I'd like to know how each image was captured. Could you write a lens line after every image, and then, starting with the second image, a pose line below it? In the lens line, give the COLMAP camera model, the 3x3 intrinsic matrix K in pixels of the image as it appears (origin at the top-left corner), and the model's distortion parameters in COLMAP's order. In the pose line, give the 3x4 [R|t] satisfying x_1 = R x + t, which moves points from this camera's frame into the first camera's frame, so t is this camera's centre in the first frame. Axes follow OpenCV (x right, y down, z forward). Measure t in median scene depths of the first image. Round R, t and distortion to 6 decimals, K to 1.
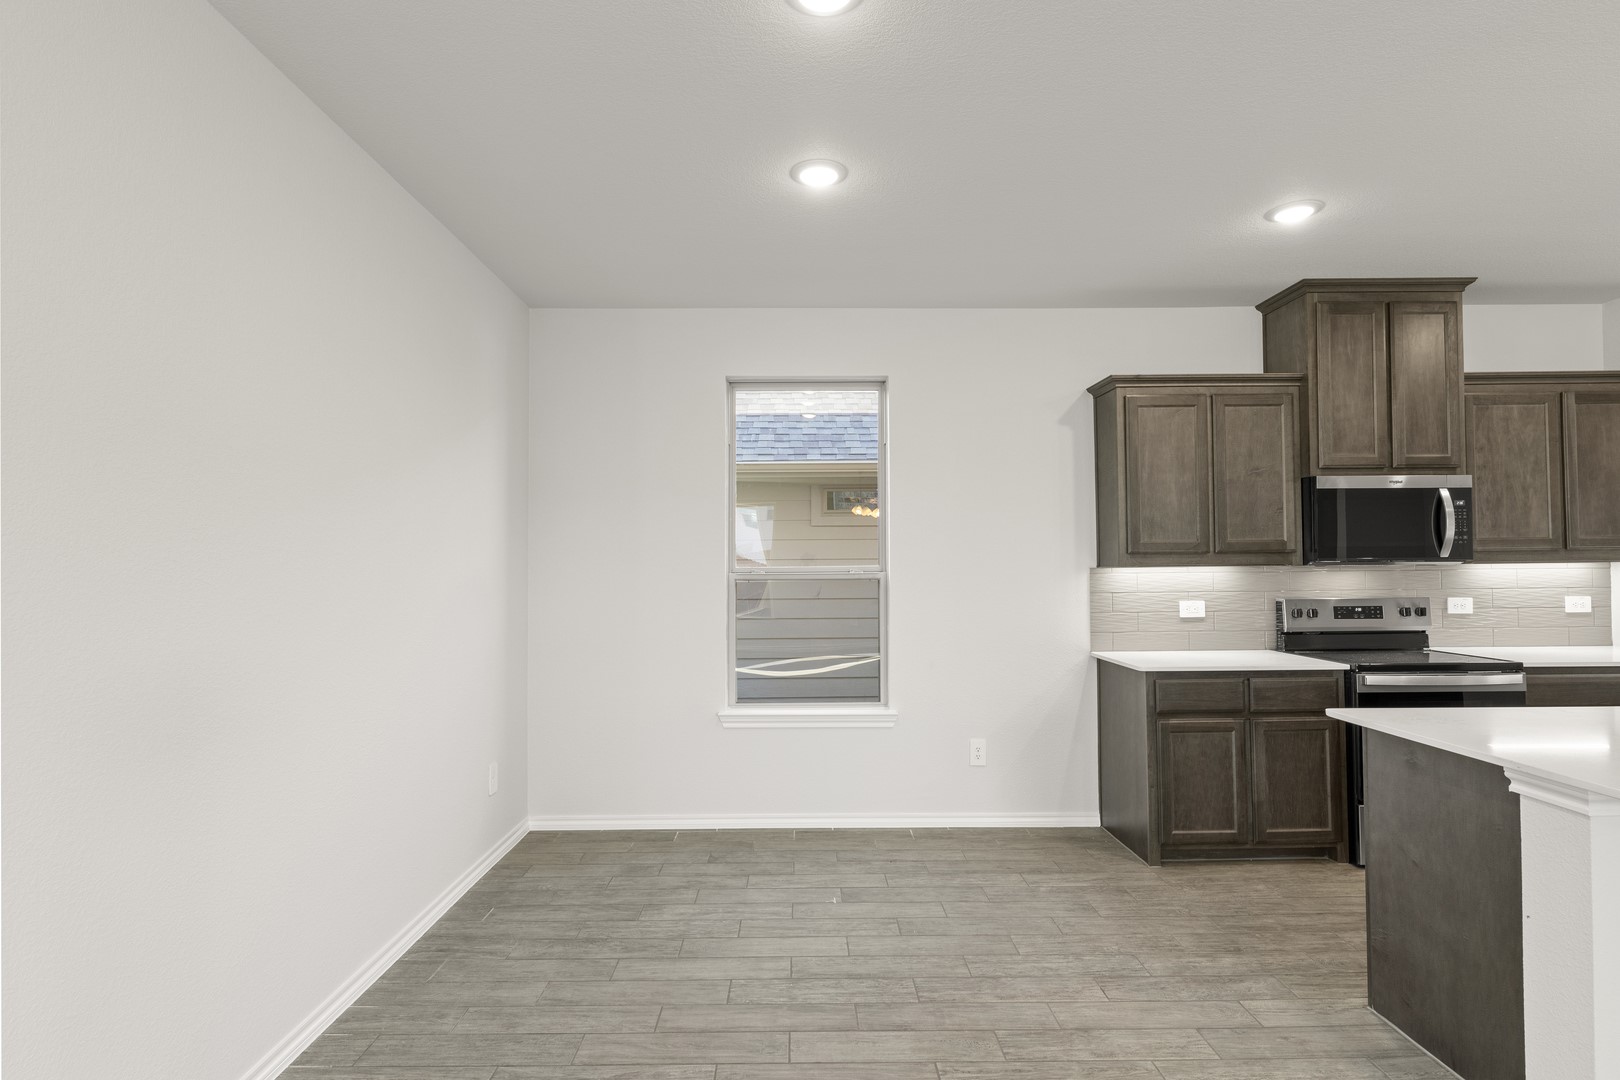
lens RADIAL K [[835.3, 0, 783.7], [0, 835.3, 547.2], [0, 0, 1]] dist [-0.010726, -0.001395]
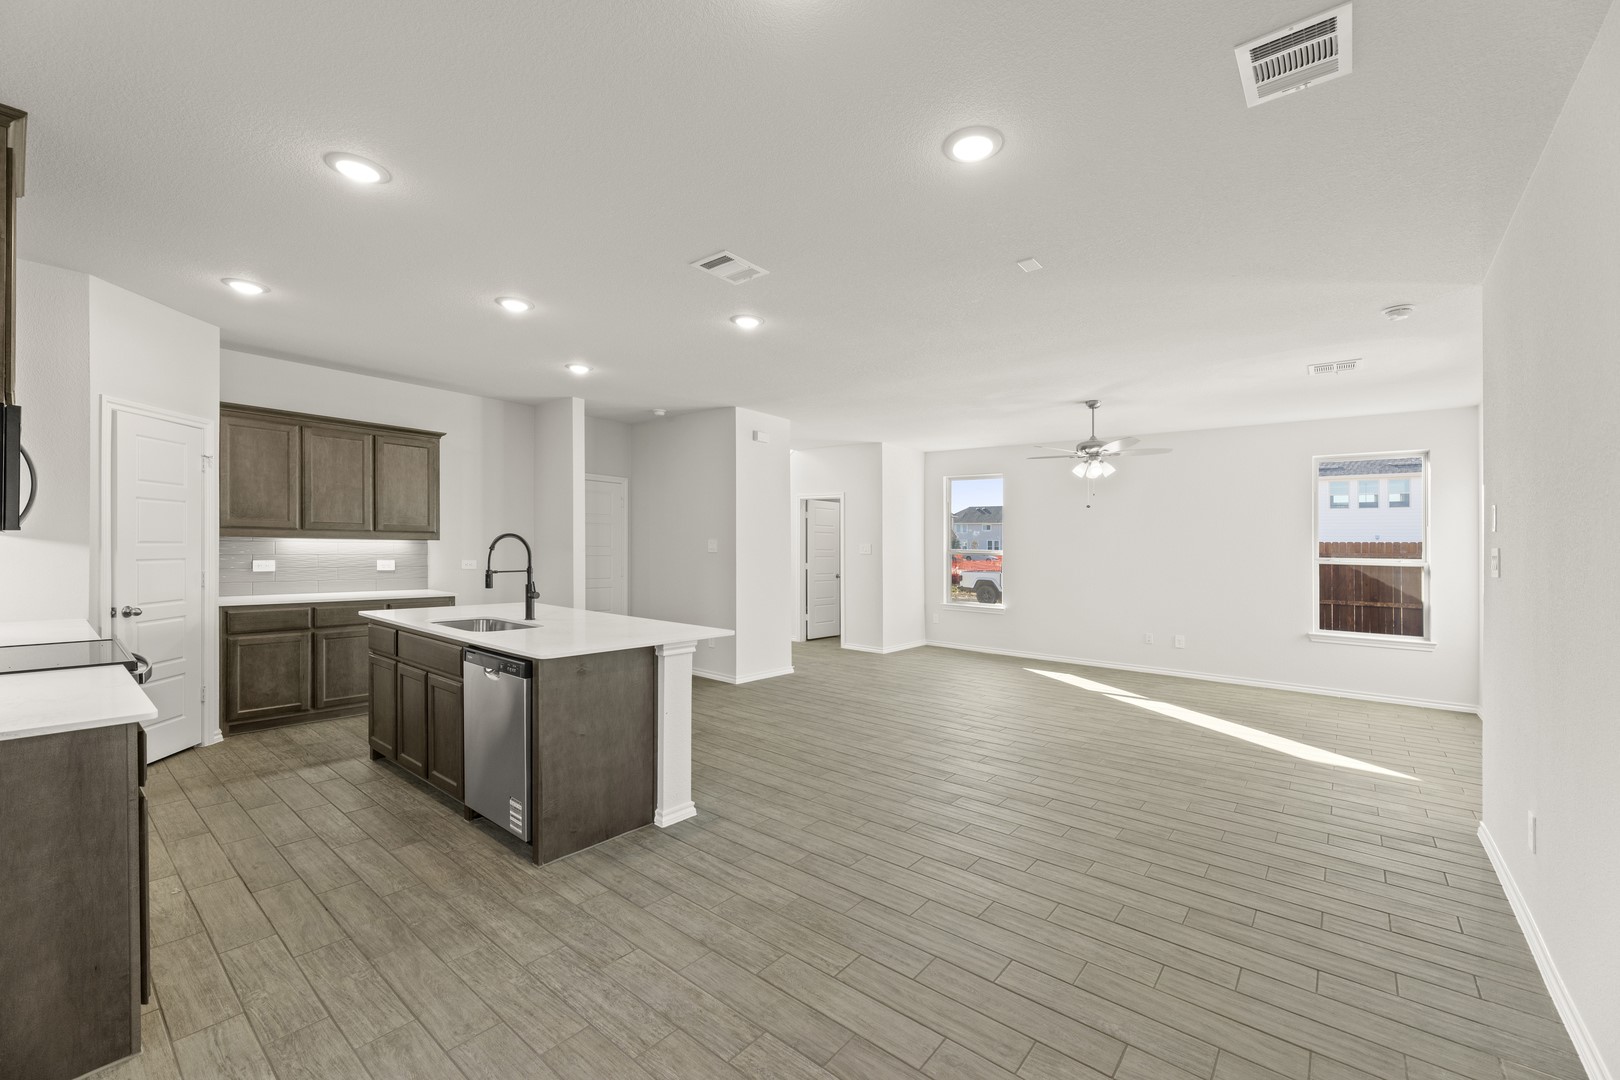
lens RADIAL K [[658.2, 0, 823.9], [0, 658.2, 567.8], [0, 0, 1]] dist [0.002797, 0.000170]
pose [[-0.785689, -0.029899, 0.617899, -0.200899], [-0.022723, 0.999552, 0.019473, 0.020009], [-0.618205, 0.001260, -0.786016, 0.986894]]
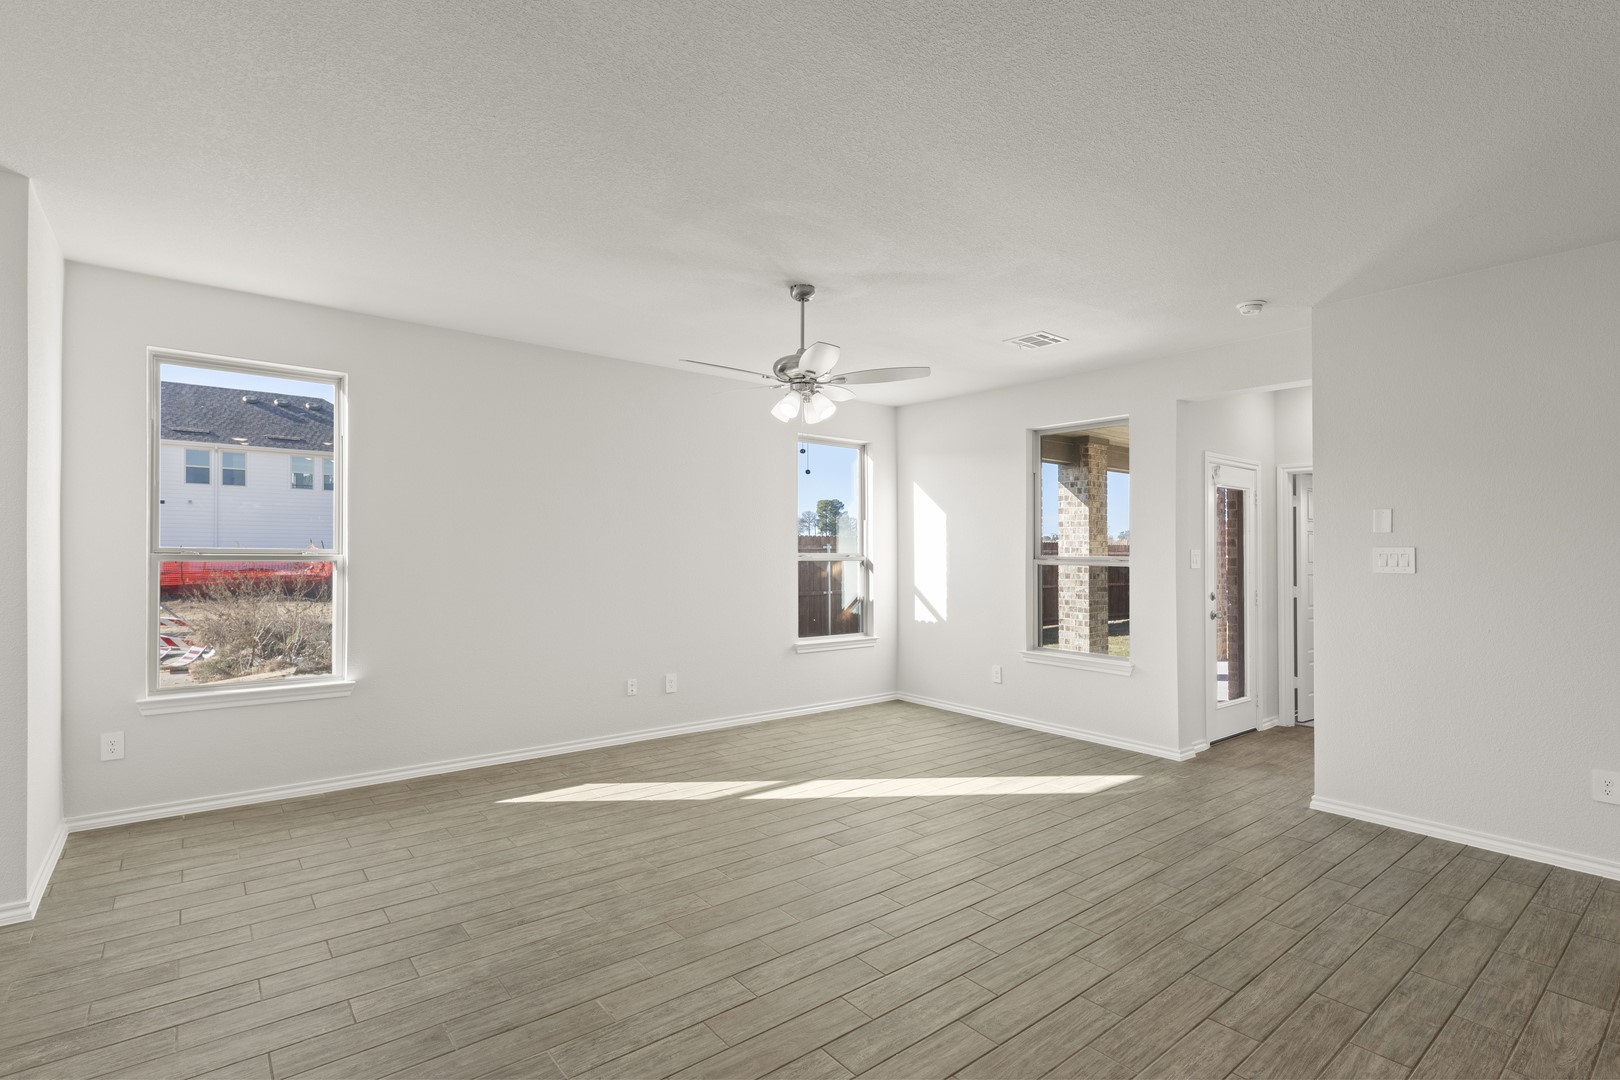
lens RADIAL K [[770.8, 0, 823.8], [0, 770.8, 538.2], [0, 0, 1]] dist [0.004221, 0.000300]
pose [[-0.769761, -0.007775, -0.638285, 0.824663], [0.007219, 0.999756, -0.020885, 0.001750], [0.638291, -0.020684, -0.769517, 0.237476]]
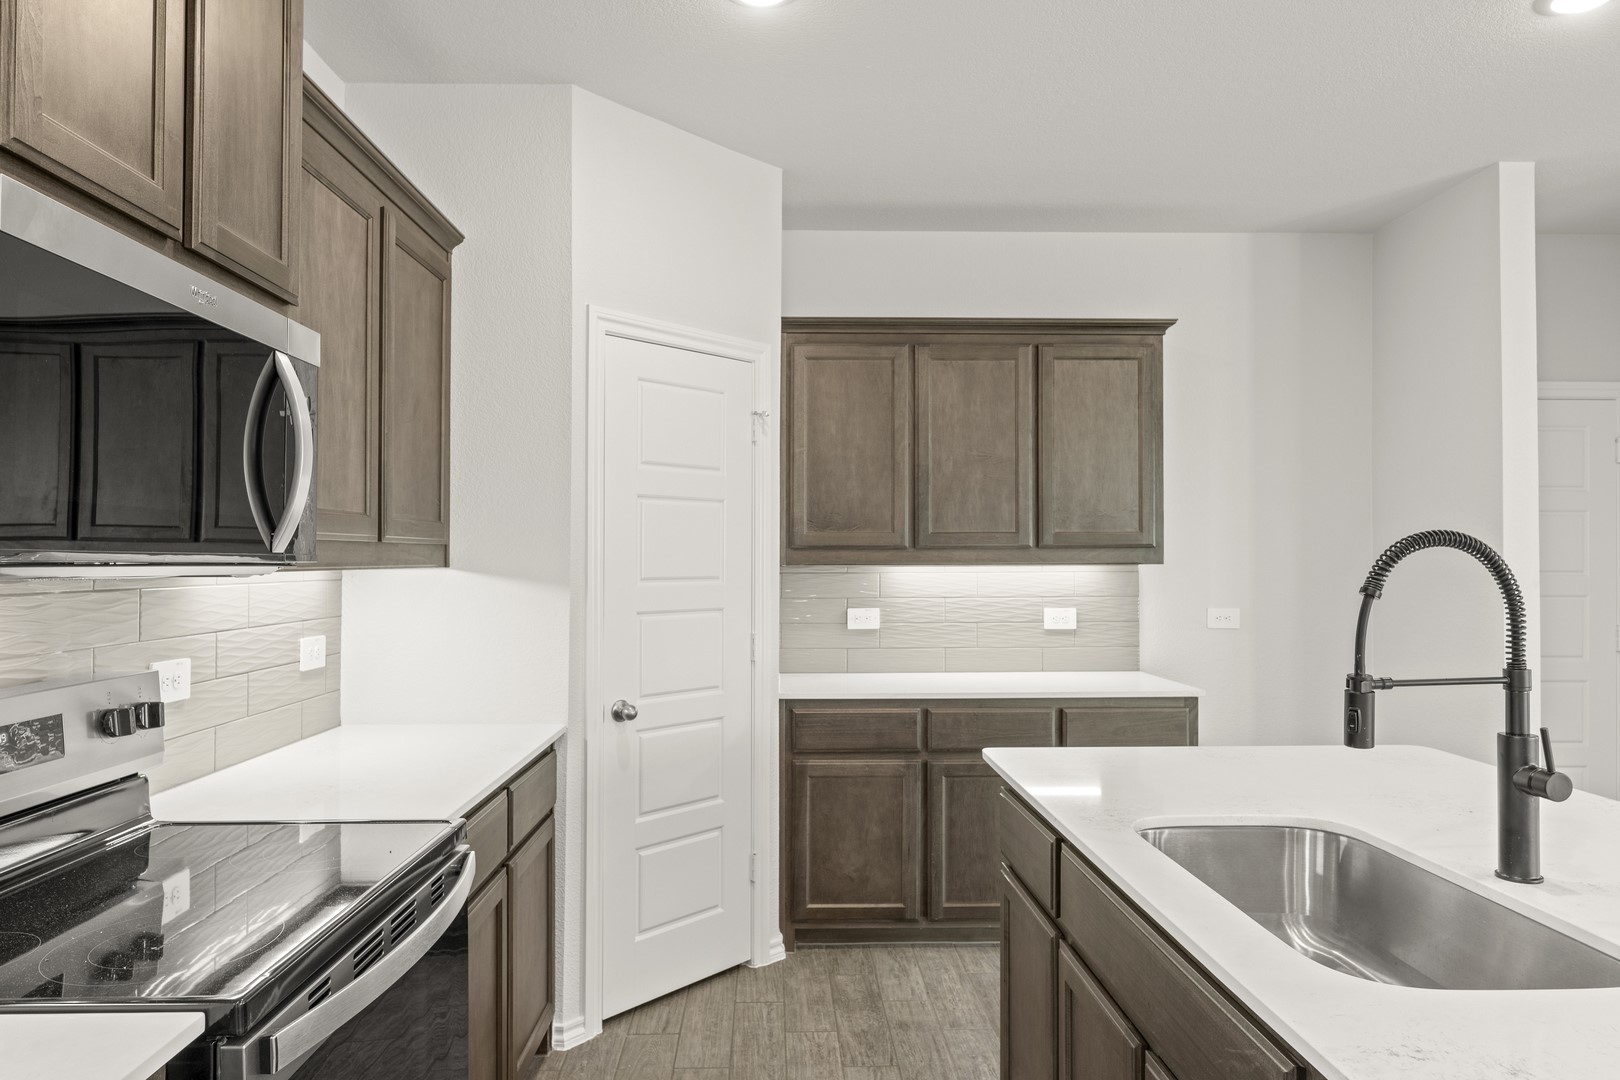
lens RADIAL K [[1022.3, 0, 794.0], [0, 1022.3, 558.7], [0, 0, 1]] dist [-0.002037, 0.003198]
pose [[-0.034966, 0.011138, 0.999326, 0.355307], [-0.010310, 0.999881, -0.011505, 0.016797], [-0.999335, -0.010706, -0.034847, 0.773335]]
